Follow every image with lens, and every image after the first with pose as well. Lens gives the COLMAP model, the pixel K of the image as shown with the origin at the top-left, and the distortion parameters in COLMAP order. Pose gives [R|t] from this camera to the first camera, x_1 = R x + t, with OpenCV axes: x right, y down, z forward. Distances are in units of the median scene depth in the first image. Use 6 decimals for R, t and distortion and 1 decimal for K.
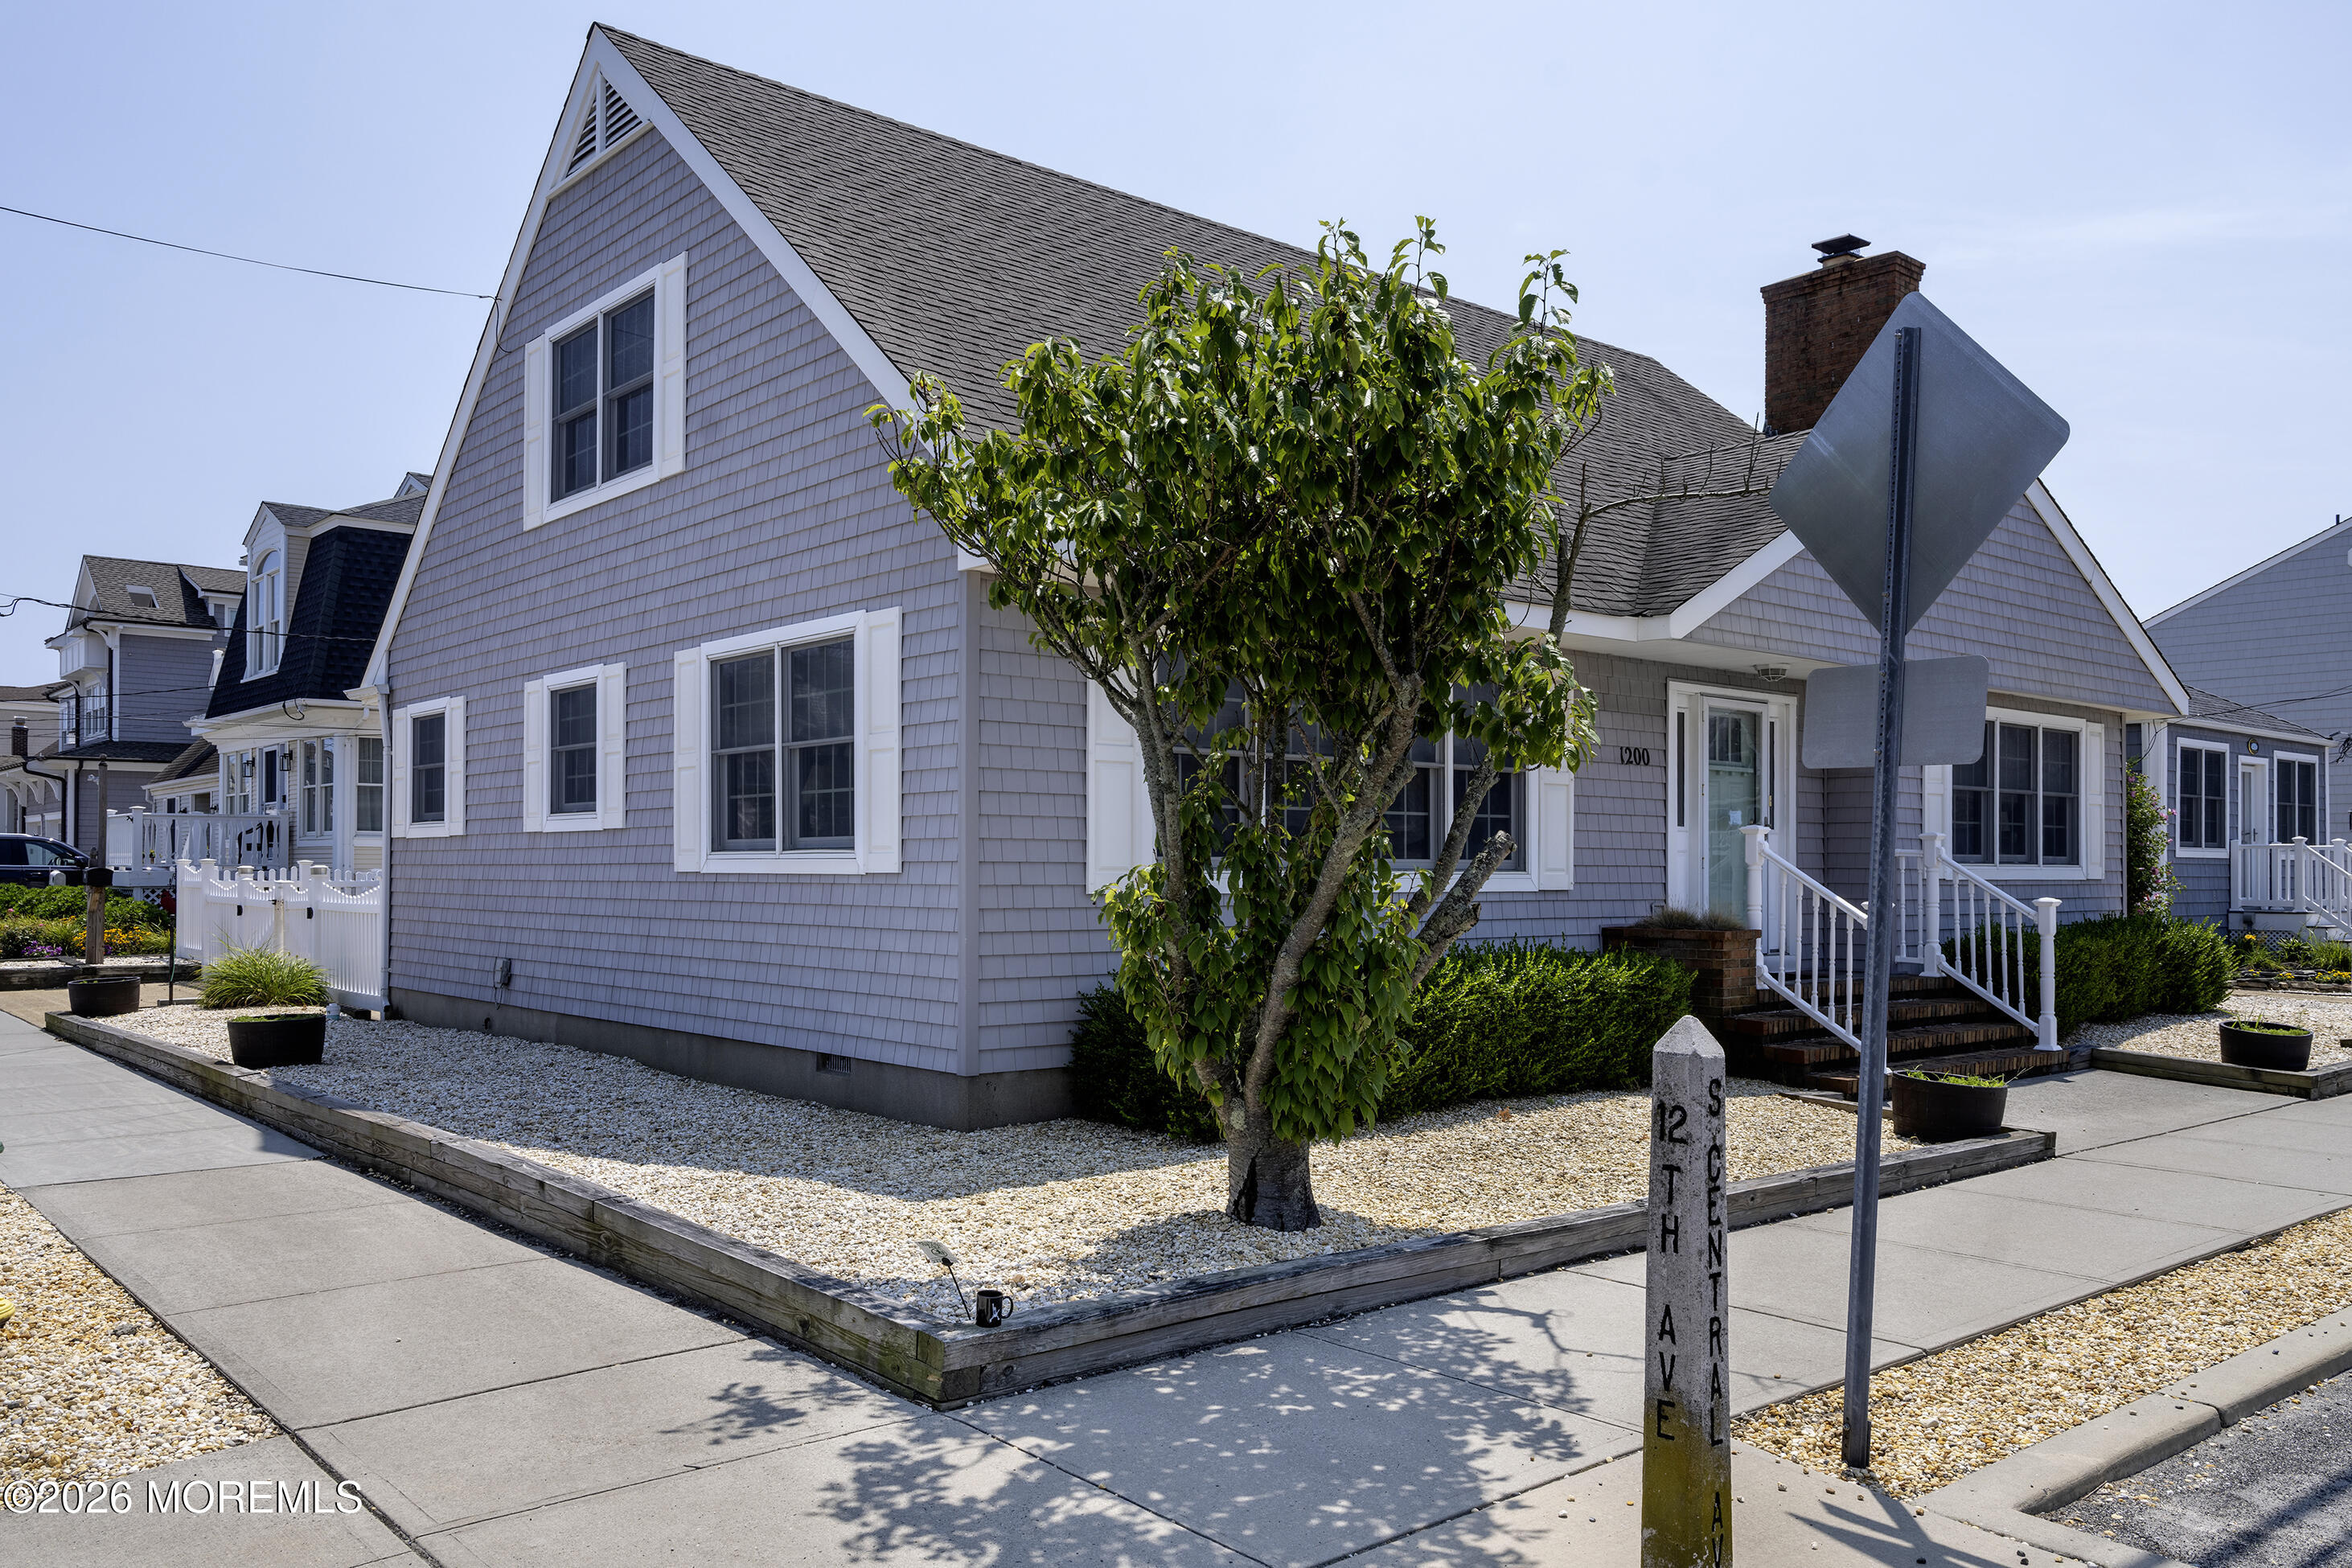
lens RADIAL K [[1853.4, 0, 1173.3], [0, 1853.4, 869.8], [0, 0, 1]] dist [-0.059907, 0.000307]
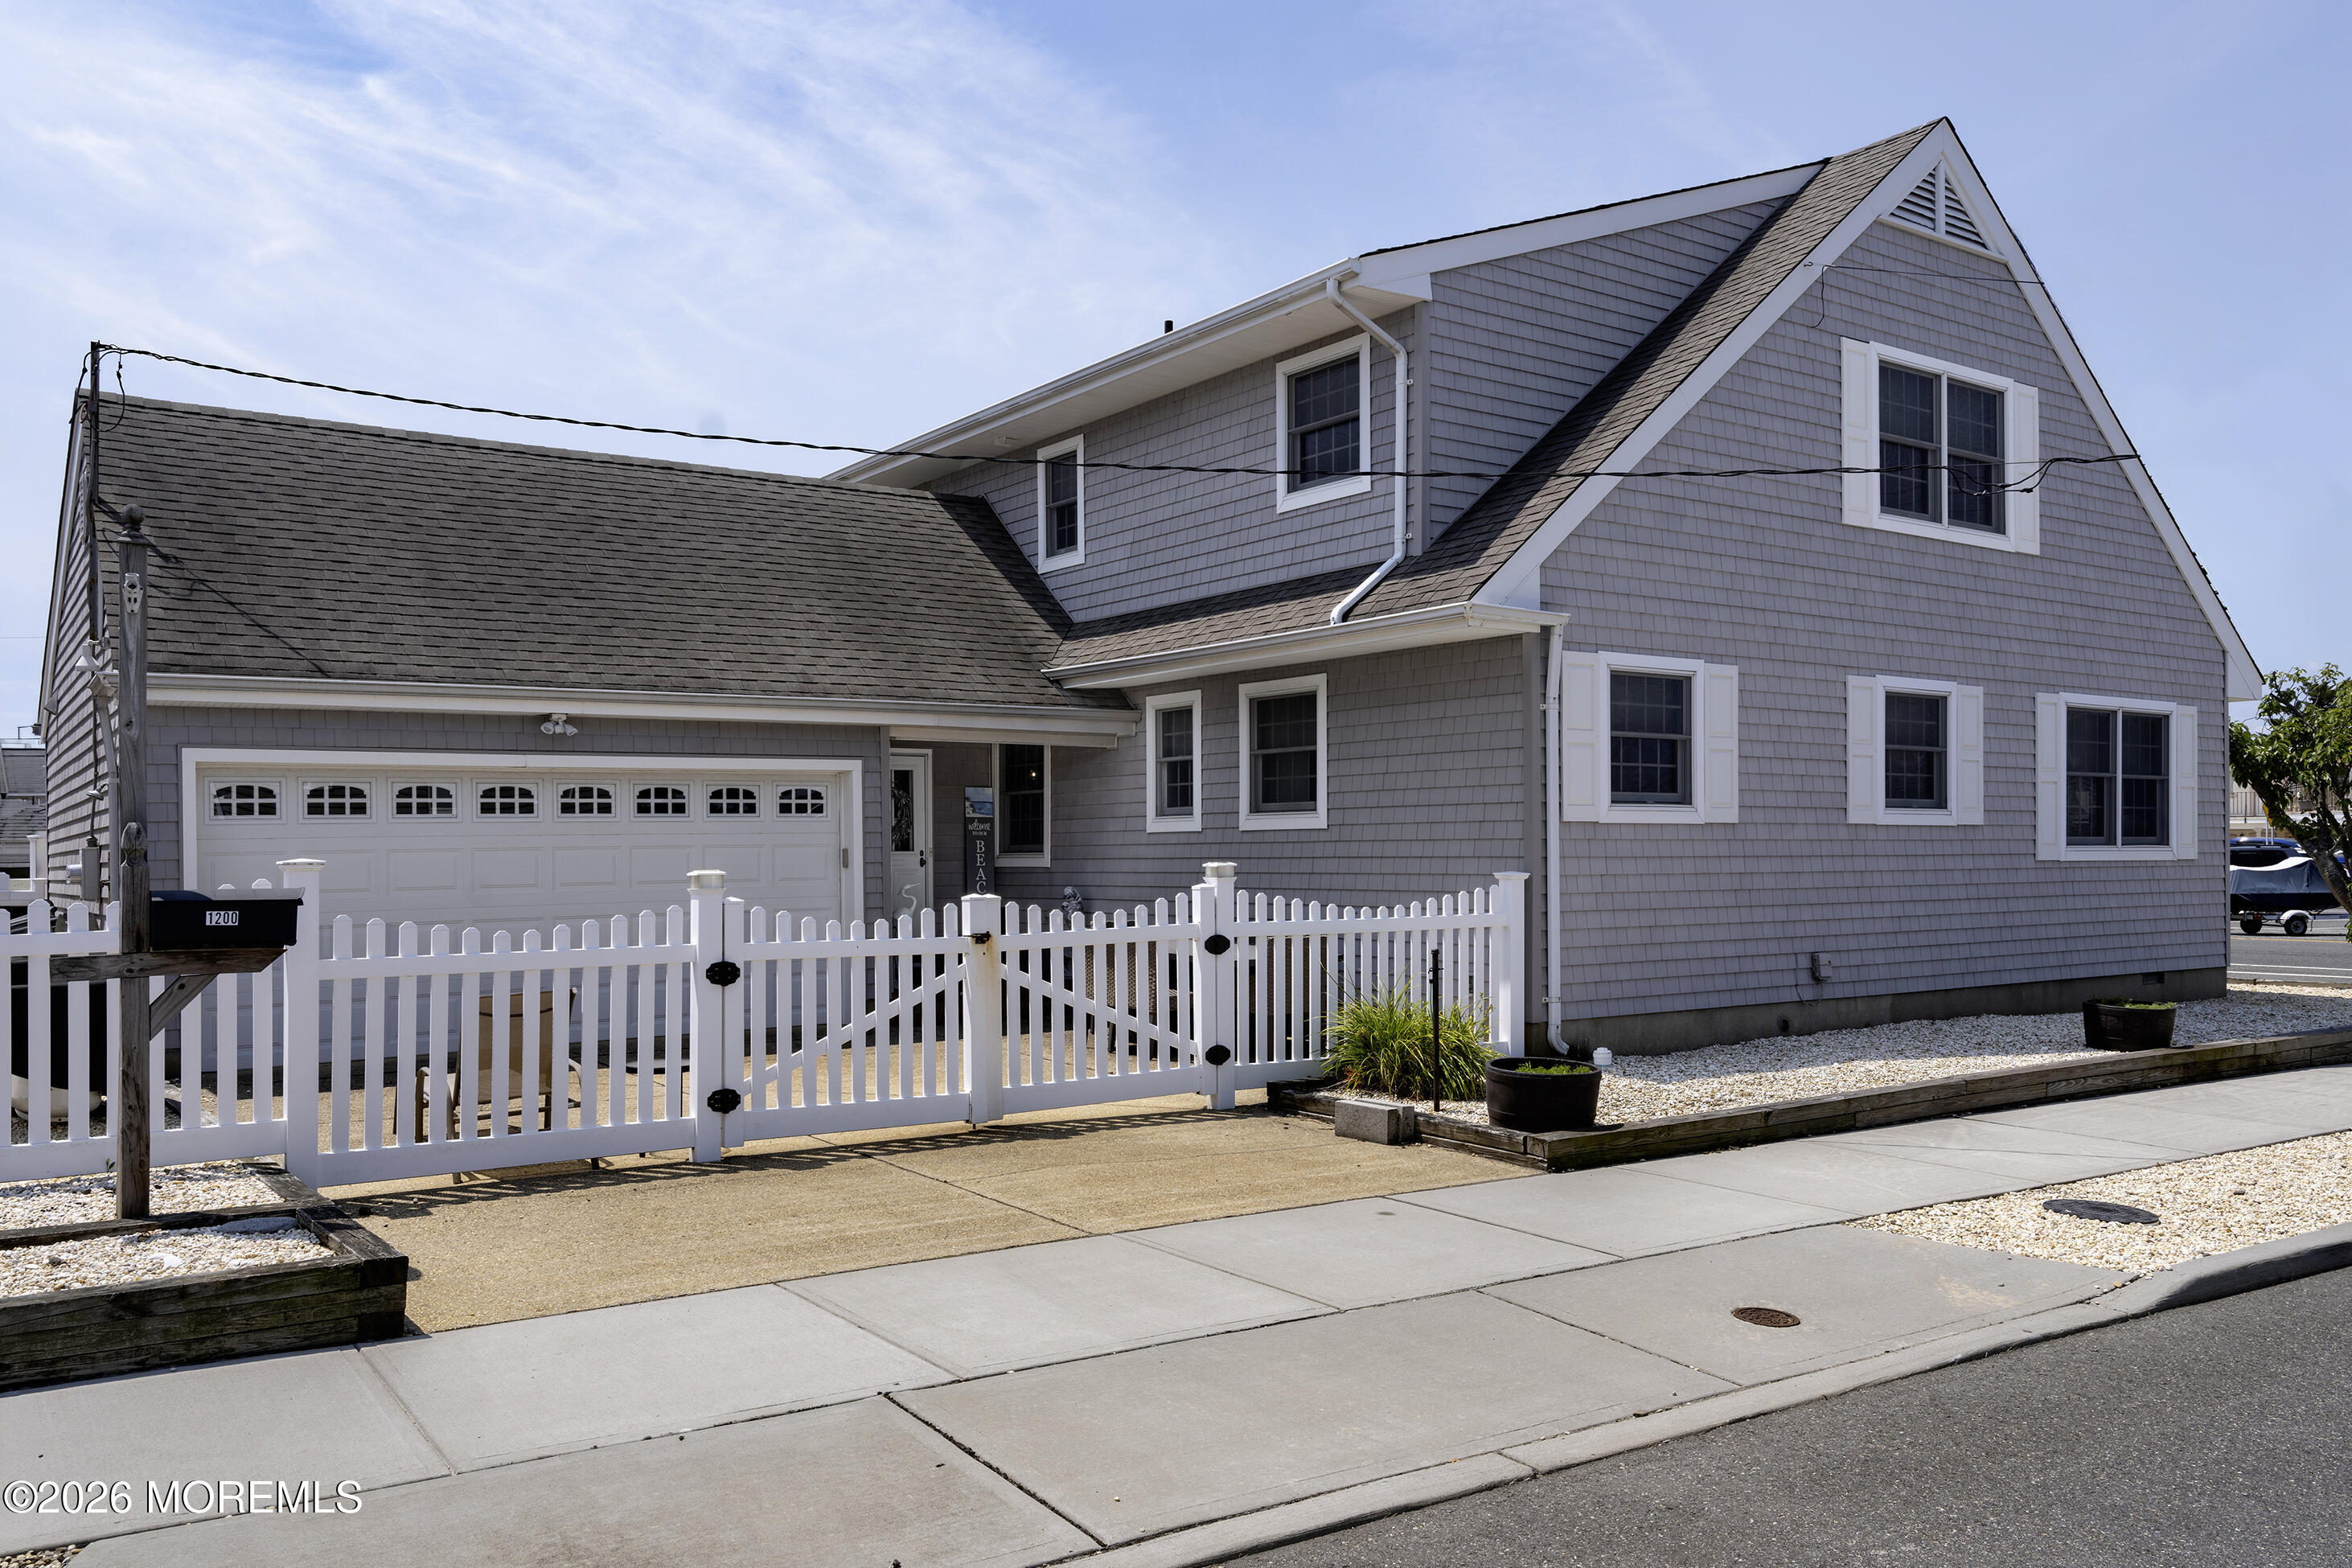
lens RADIAL K [[1853.4, 0, 1173.3], [0, 1853.4, 869.8], [0, 0, 1]] dist [-0.059907, 0.000307]
pose [[0.116905, -0.009037, 0.993102, -1.552214], [0.004819, 0.999952, 0.008532, -0.005968], [-0.993131, 0.003788, 0.116943, 1.388110]]
